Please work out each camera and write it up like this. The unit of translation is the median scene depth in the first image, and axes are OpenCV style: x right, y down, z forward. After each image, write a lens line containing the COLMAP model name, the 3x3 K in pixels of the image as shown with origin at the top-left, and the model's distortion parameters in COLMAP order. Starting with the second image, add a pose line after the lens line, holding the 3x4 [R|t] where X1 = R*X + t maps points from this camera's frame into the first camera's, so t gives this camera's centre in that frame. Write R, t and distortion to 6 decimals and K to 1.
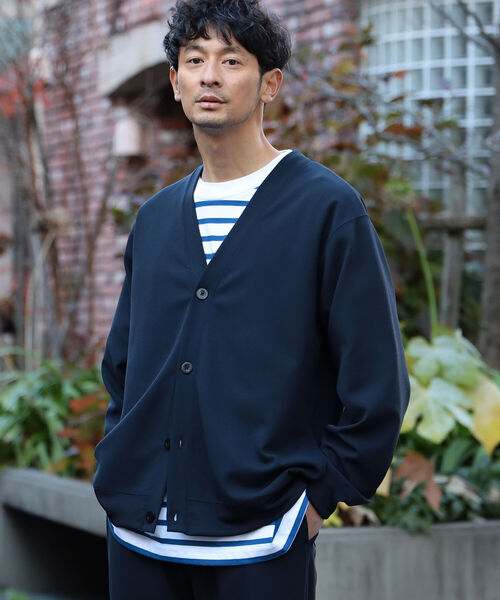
lens RADIAL K [[3823.3, 0, 250.0], [0, 3823.3, 300.0], [0, 0, 1]] dist [0.209679, 41.862159]
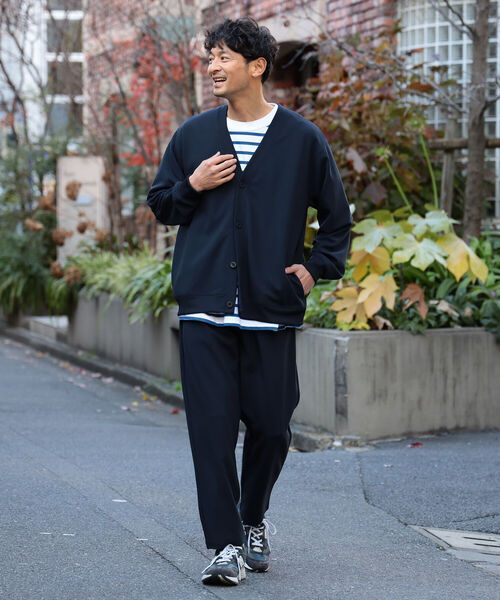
lens RADIAL K [[3823.3, 0, 250.0], [0, 3823.3, 300.0], [0, 0, 1]] dist [0.209679, 41.862159]
pose [[0.997618, -0.006627, -0.068664, 0.077861], [0.007170, 0.999945, 0.007673, 0.030819], [0.068610, -0.008147, 0.997610, -0.576016]]
